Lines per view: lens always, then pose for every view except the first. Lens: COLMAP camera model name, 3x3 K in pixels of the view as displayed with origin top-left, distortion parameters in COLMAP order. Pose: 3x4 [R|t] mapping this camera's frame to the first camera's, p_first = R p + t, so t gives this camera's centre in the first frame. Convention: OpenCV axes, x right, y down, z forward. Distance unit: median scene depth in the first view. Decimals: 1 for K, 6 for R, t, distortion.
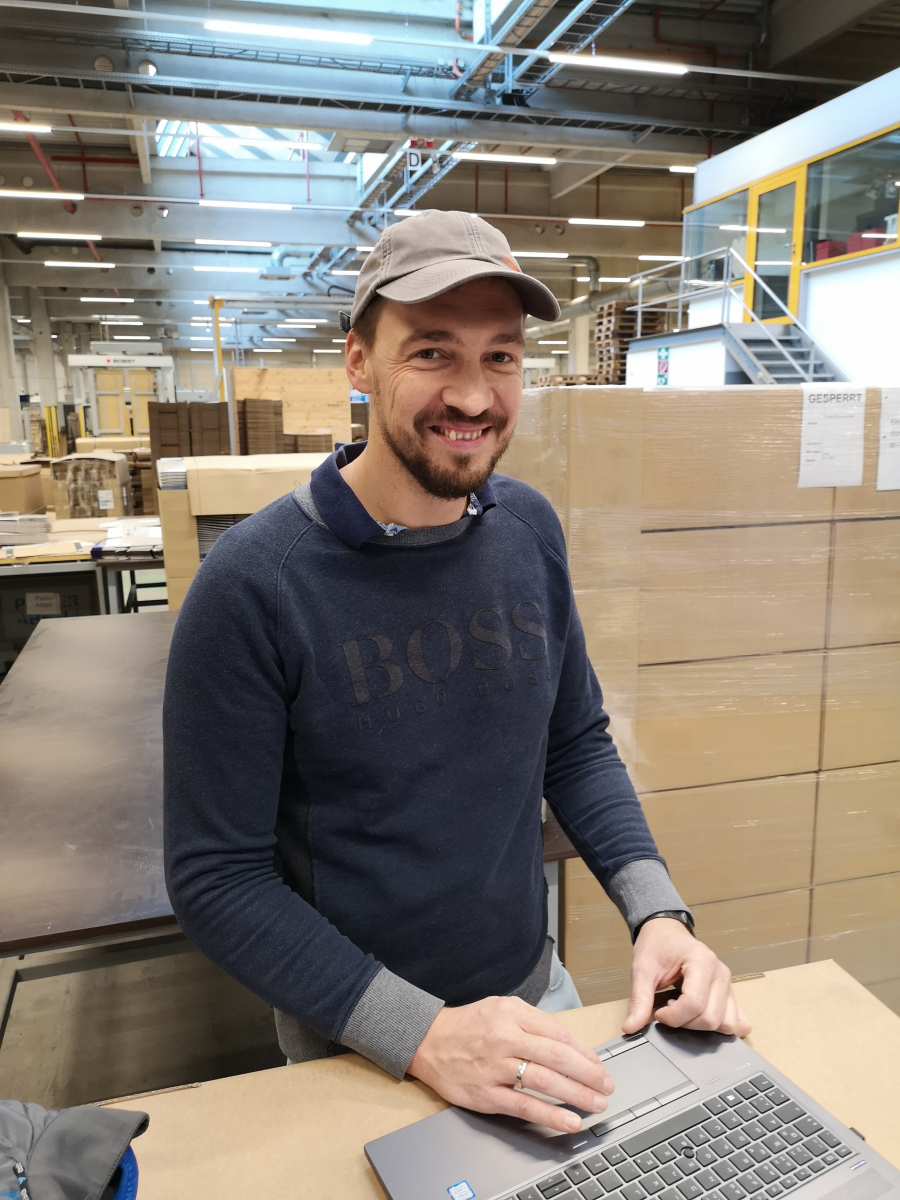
lens RADIAL K [[950.0, 0, 450.0], [0, 950.0, 600.0], [0, 0, 1]] dist [0.043683, -0.052128]
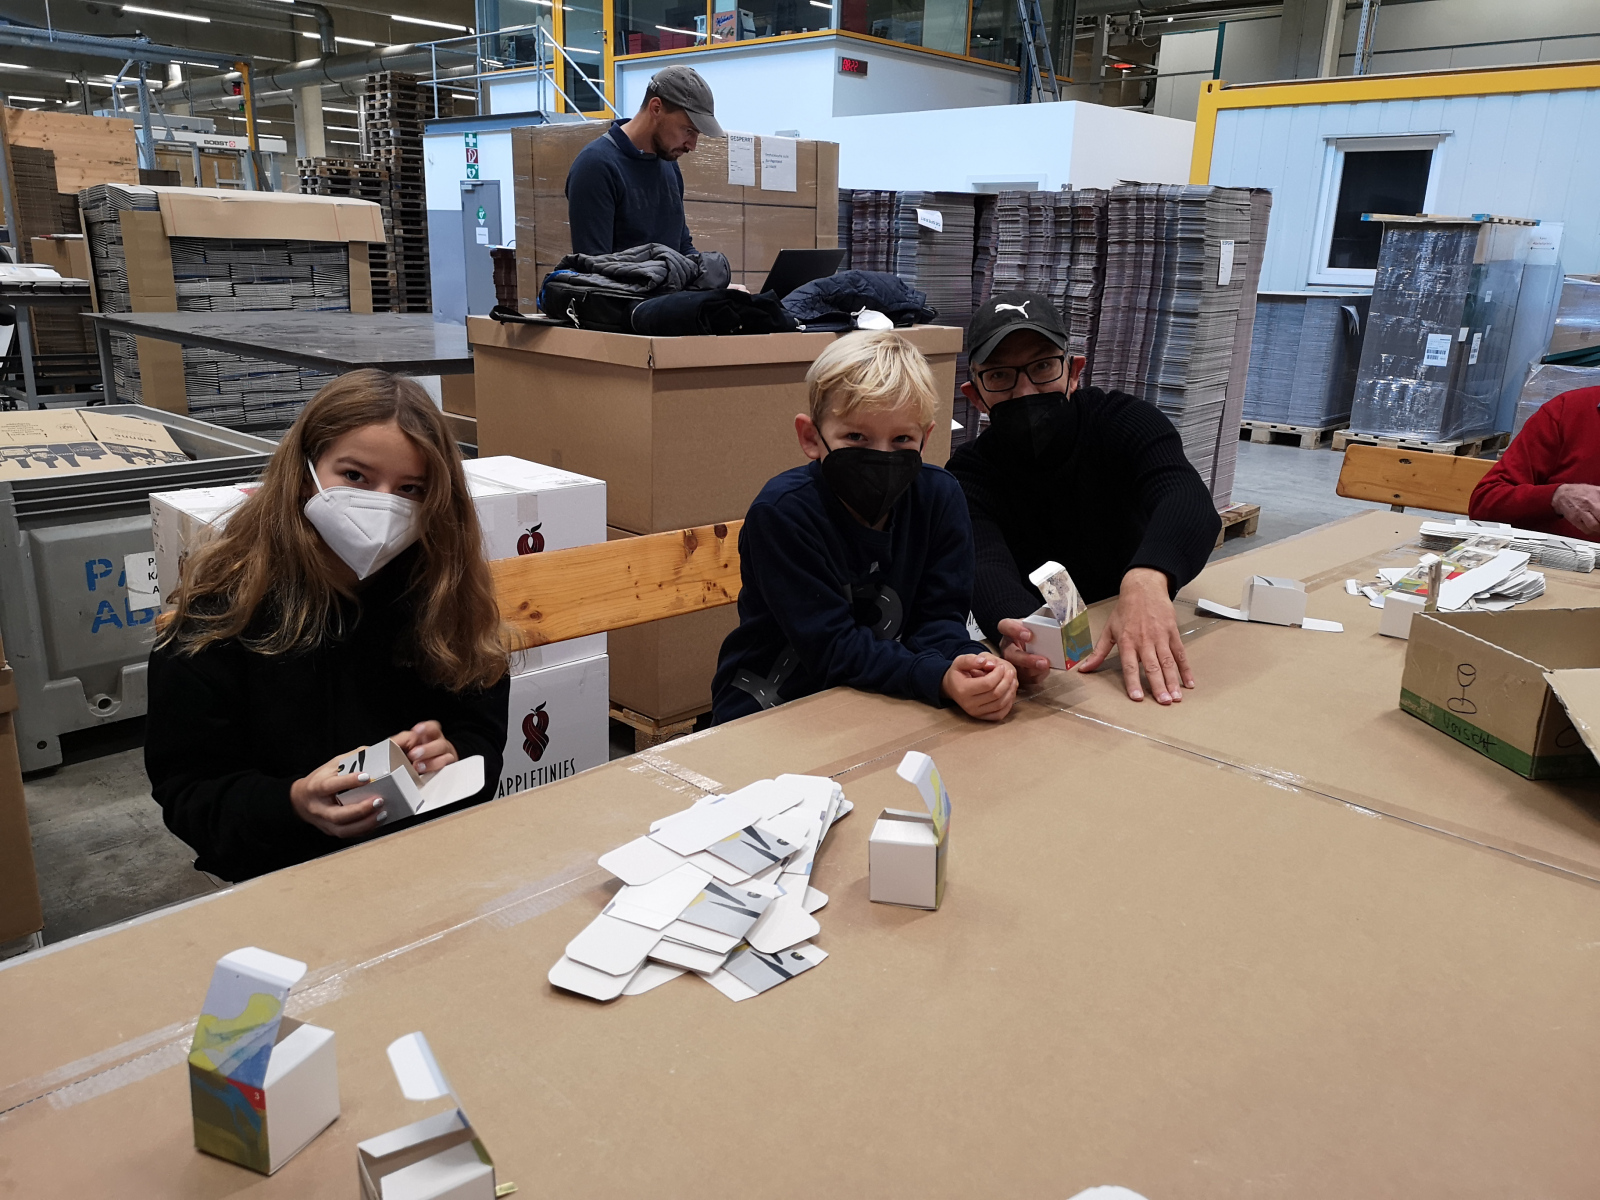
lens RADIAL K [[1261.9, 0, 840.3], [0, 1261.9, 596.8], [0, 0, 1]] dist [0.069595, -0.059153]
pose [[0.856715, -0.102419, 0.505520, -0.138235], [0.063500, 0.993575, 0.093684, 0.080521], [-0.511867, -0.048160, 0.857714, -0.230990]]
